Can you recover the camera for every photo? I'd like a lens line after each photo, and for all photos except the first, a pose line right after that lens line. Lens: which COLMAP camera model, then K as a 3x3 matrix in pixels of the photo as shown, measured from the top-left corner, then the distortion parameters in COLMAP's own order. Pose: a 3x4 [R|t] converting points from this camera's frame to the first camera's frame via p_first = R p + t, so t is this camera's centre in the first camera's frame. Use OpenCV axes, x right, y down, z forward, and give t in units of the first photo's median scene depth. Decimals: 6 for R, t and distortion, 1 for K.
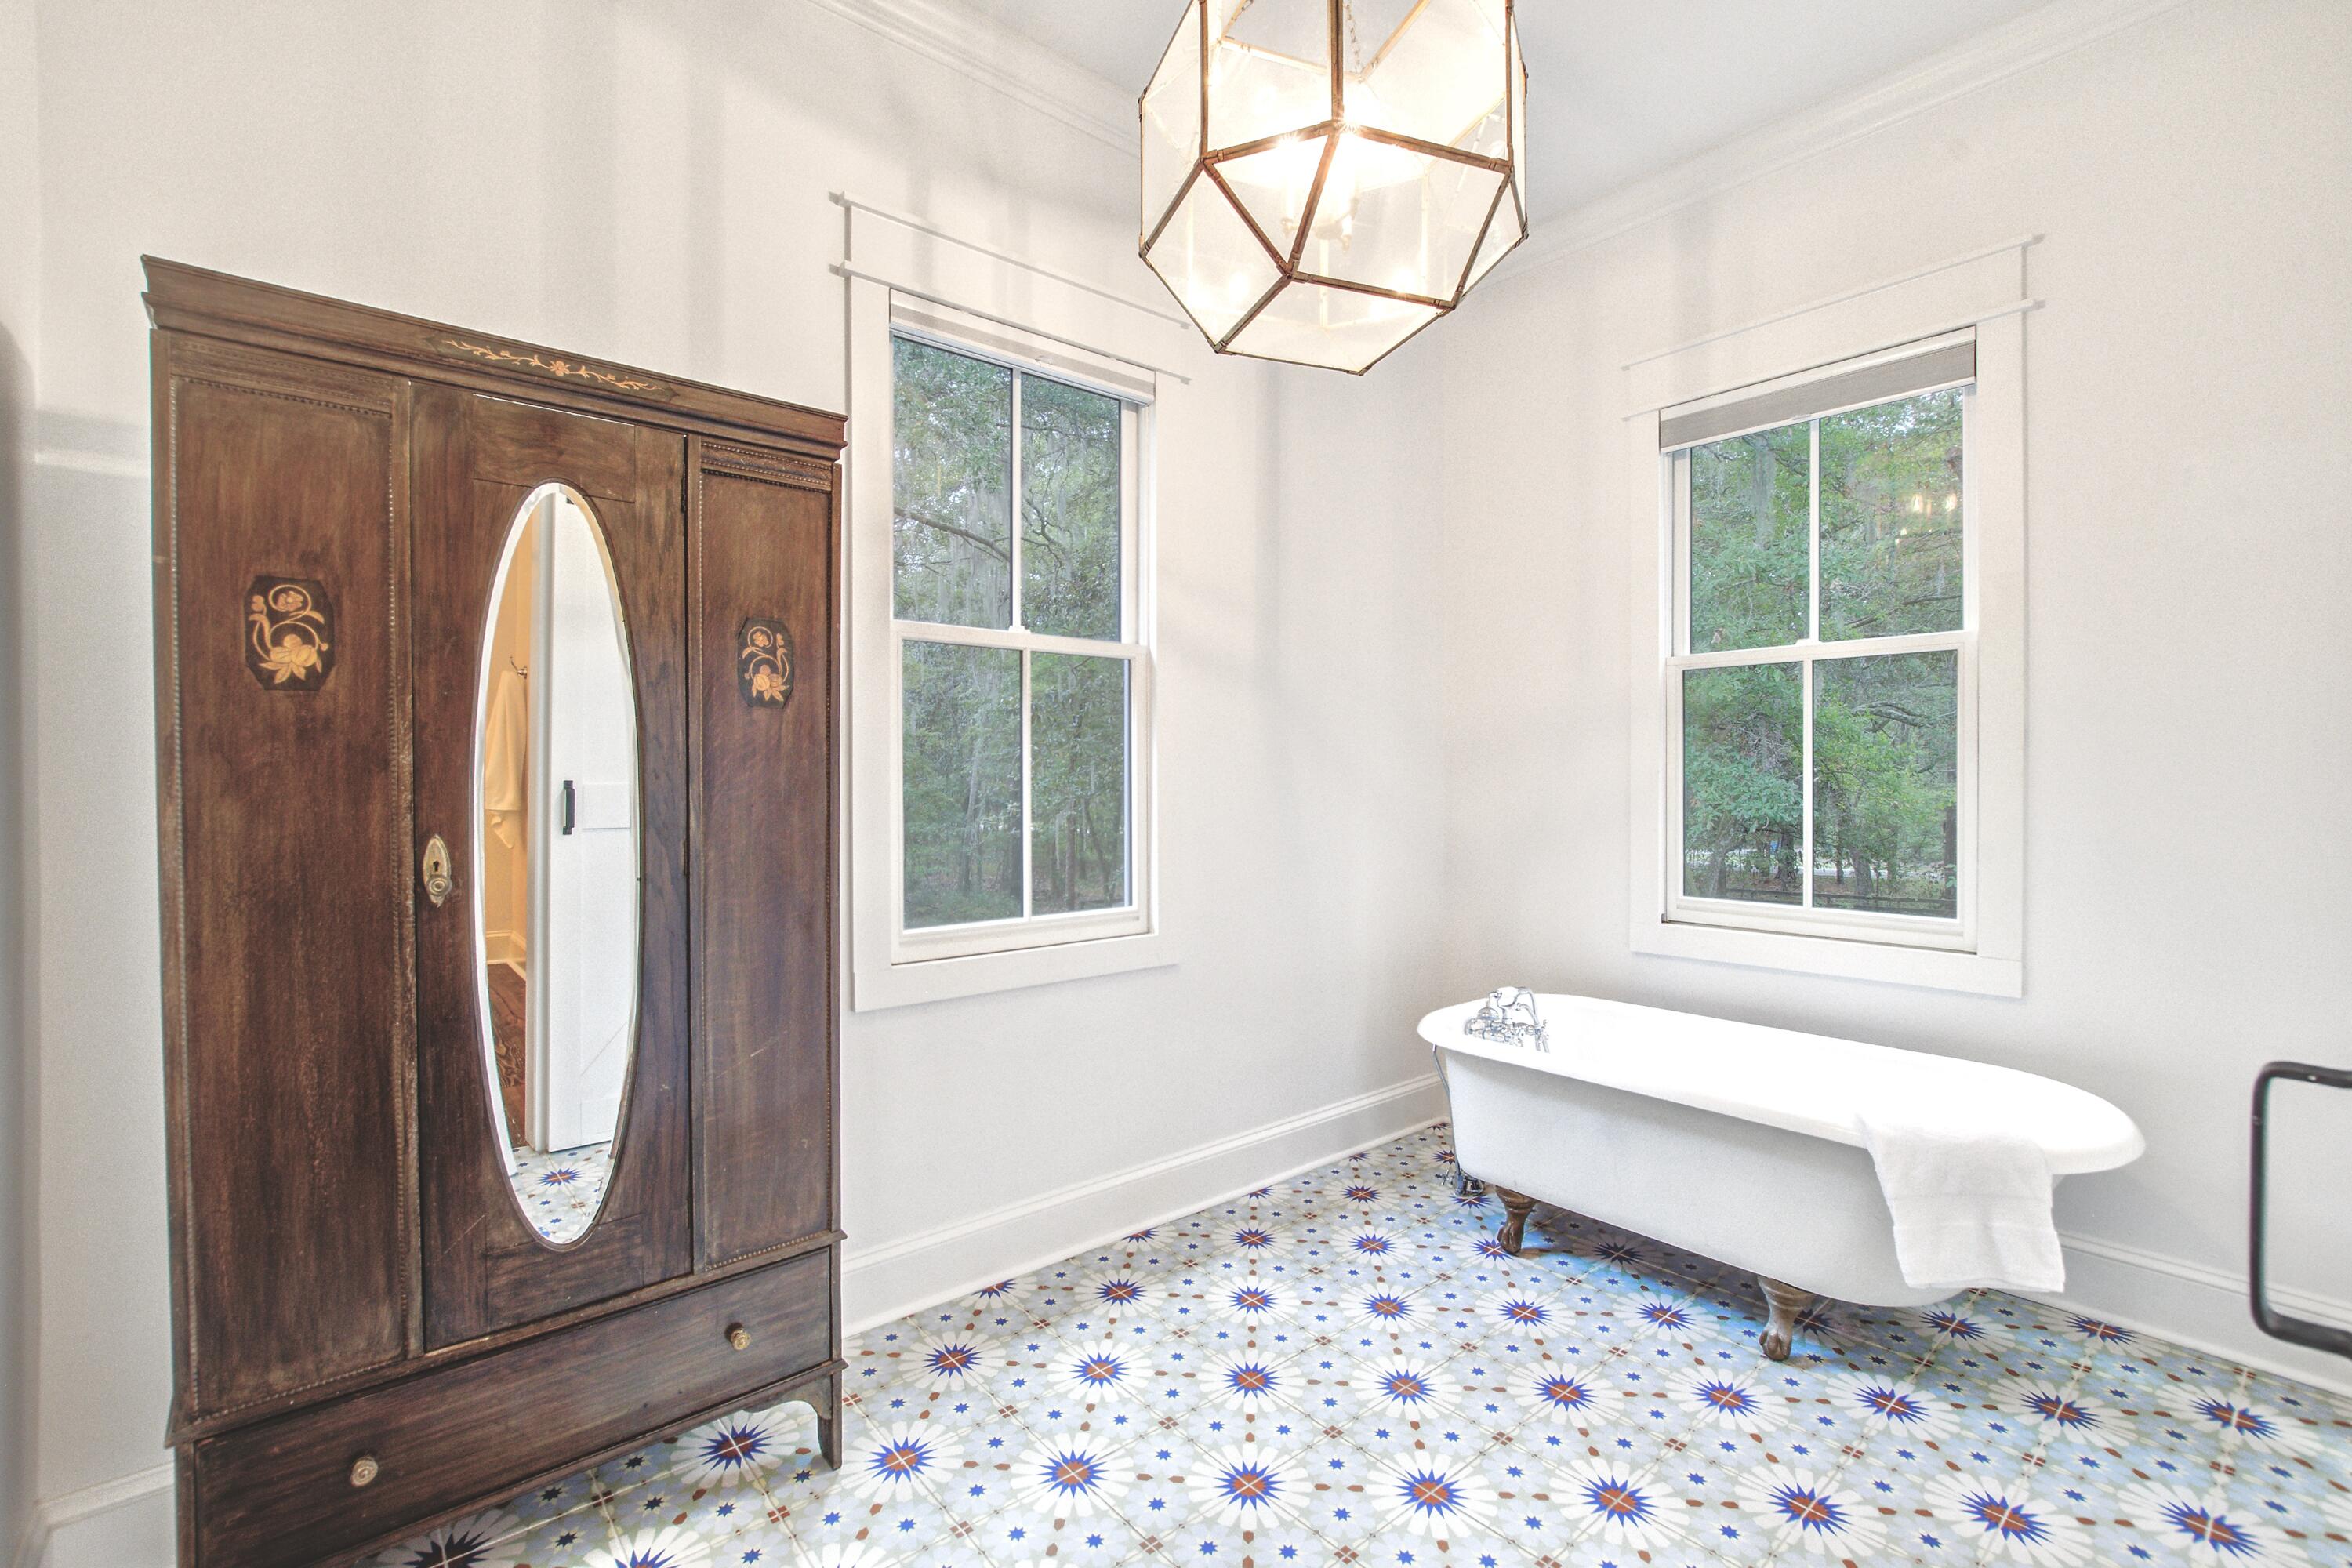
lens RADIAL K [[1026.3, 0, 1173.4], [0, 1026.3, 773.7], [0, 0, 1]] dist [-0.002390, -0.000206]
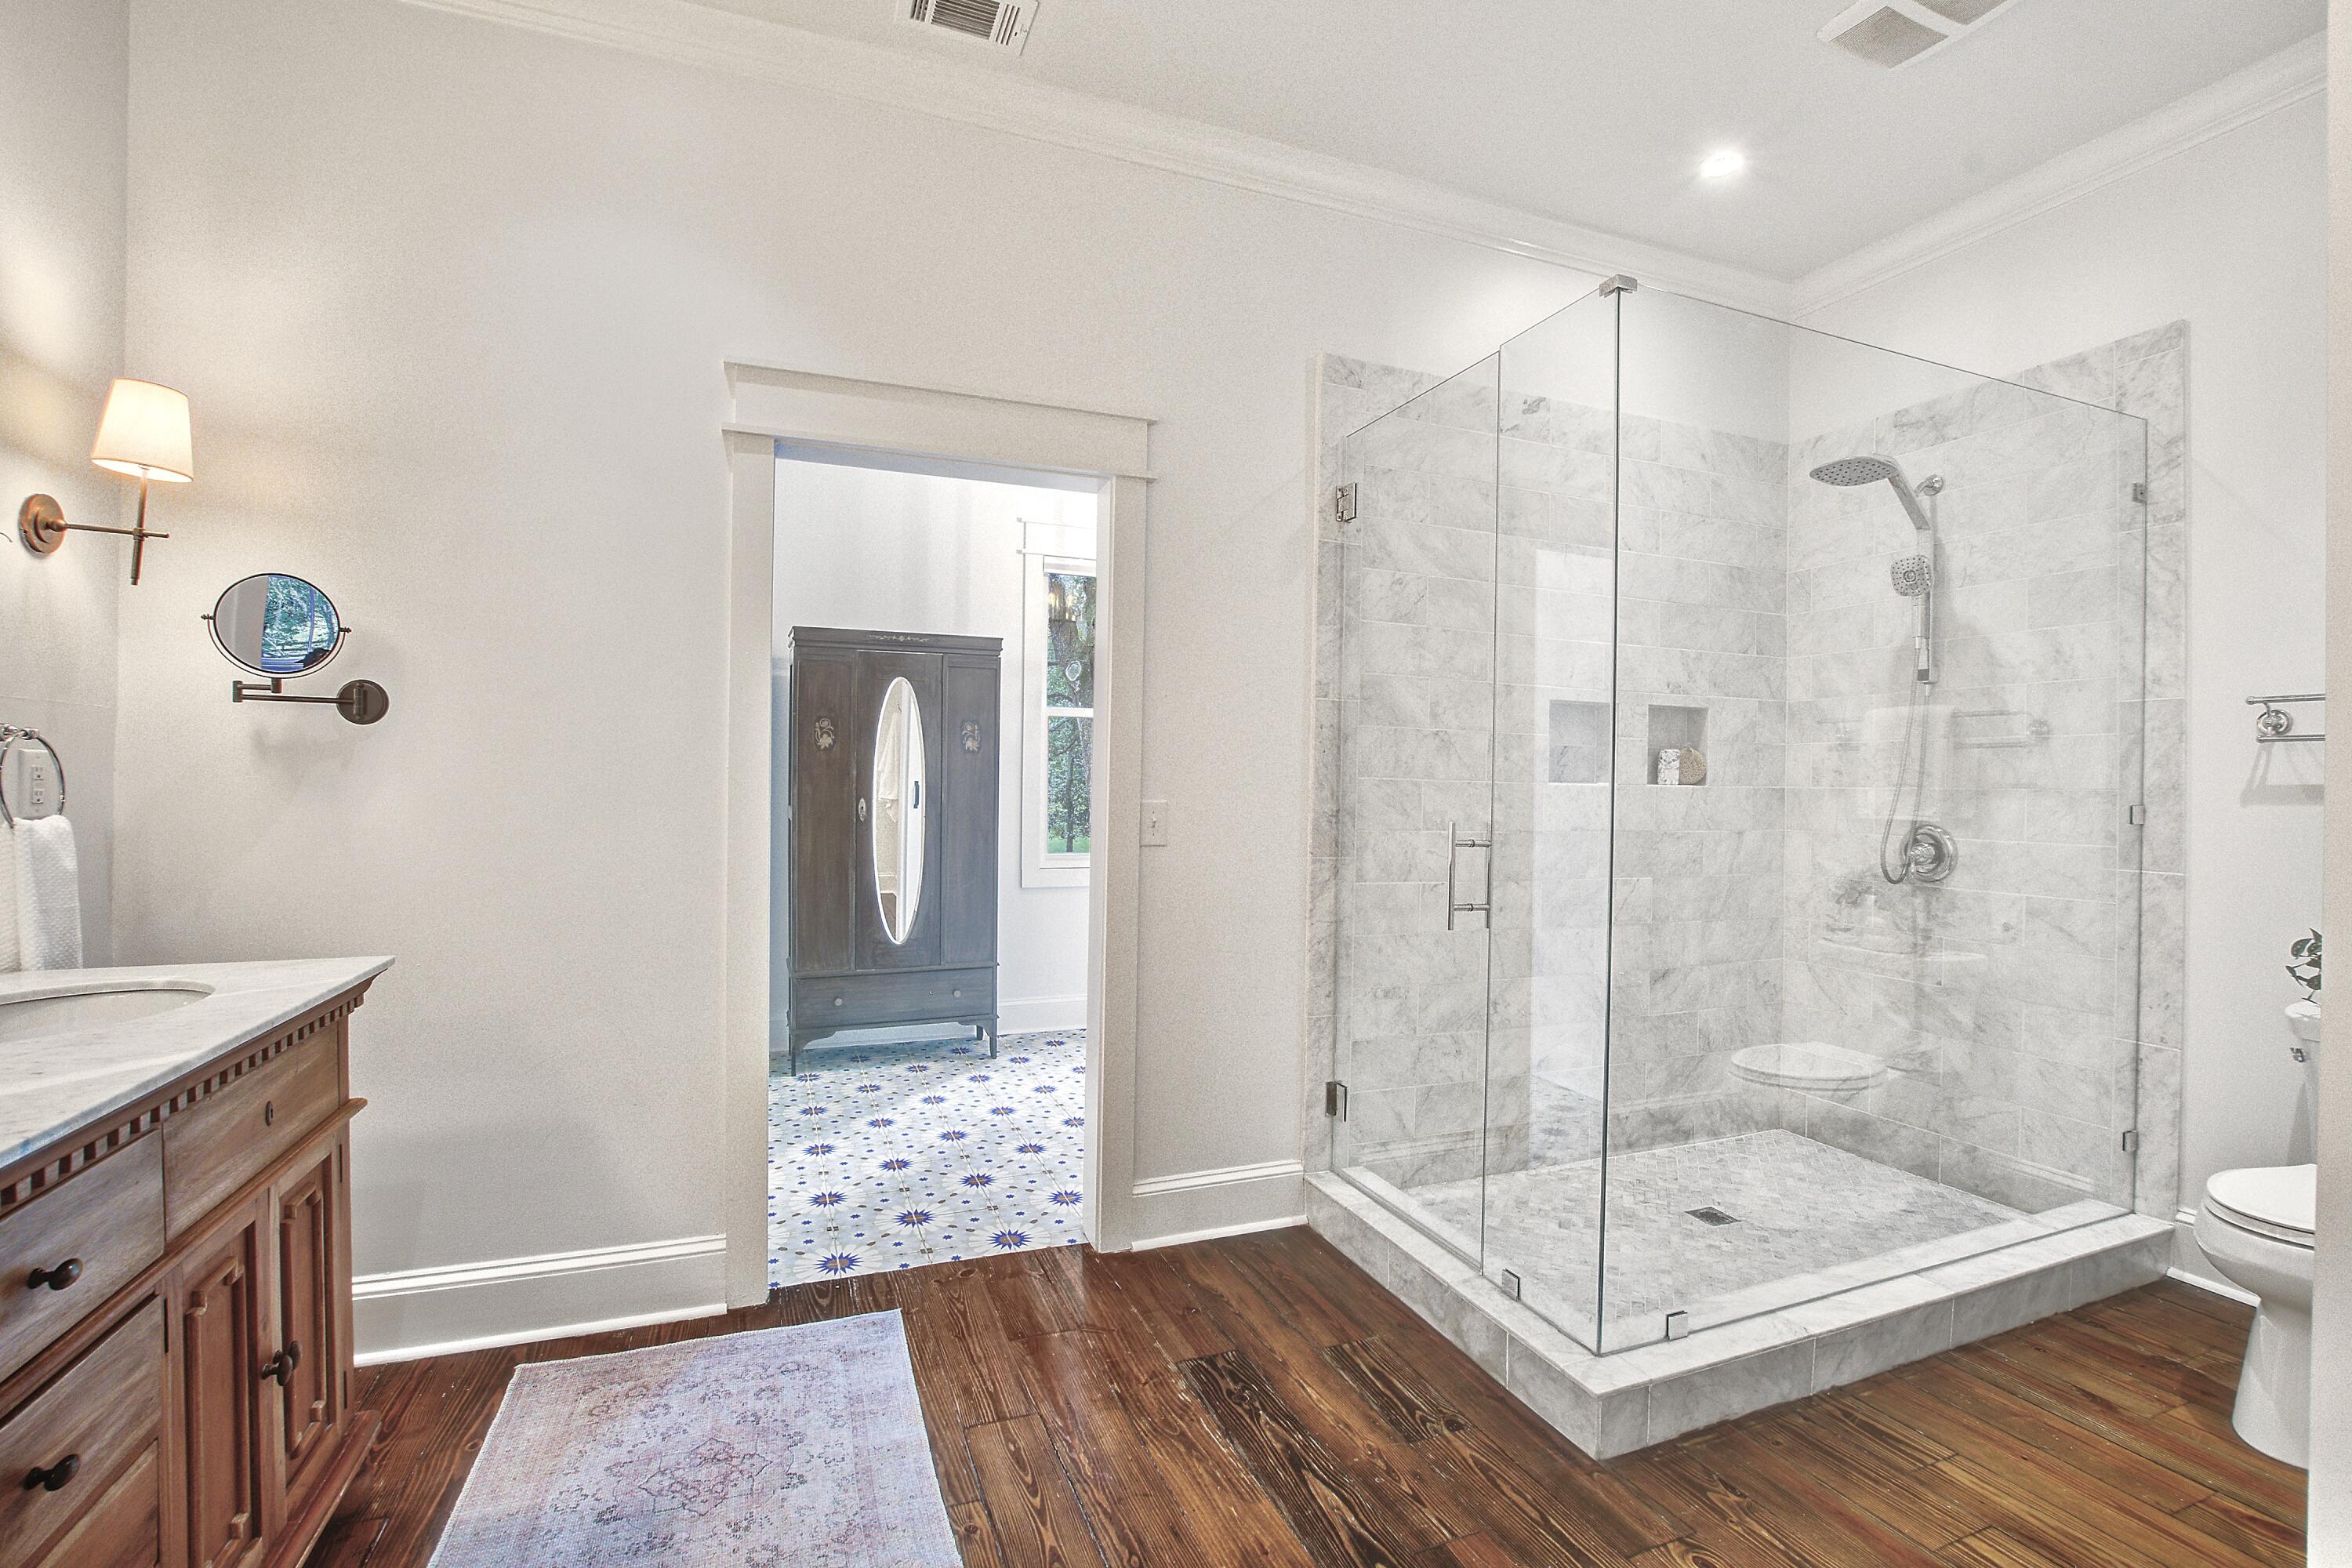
lens RADIAL K [[1026.3, 0, 1176.9], [0, 1026.3, 793.0], [0, 0, 1]] dist [-0.002390, -0.000206]
pose [[0.950497, 0.022009, -0.309953, 0.937331], [-0.018986, 0.999738, 0.012769, -0.008695], [0.310153, -0.006252, 0.950666, -1.353527]]
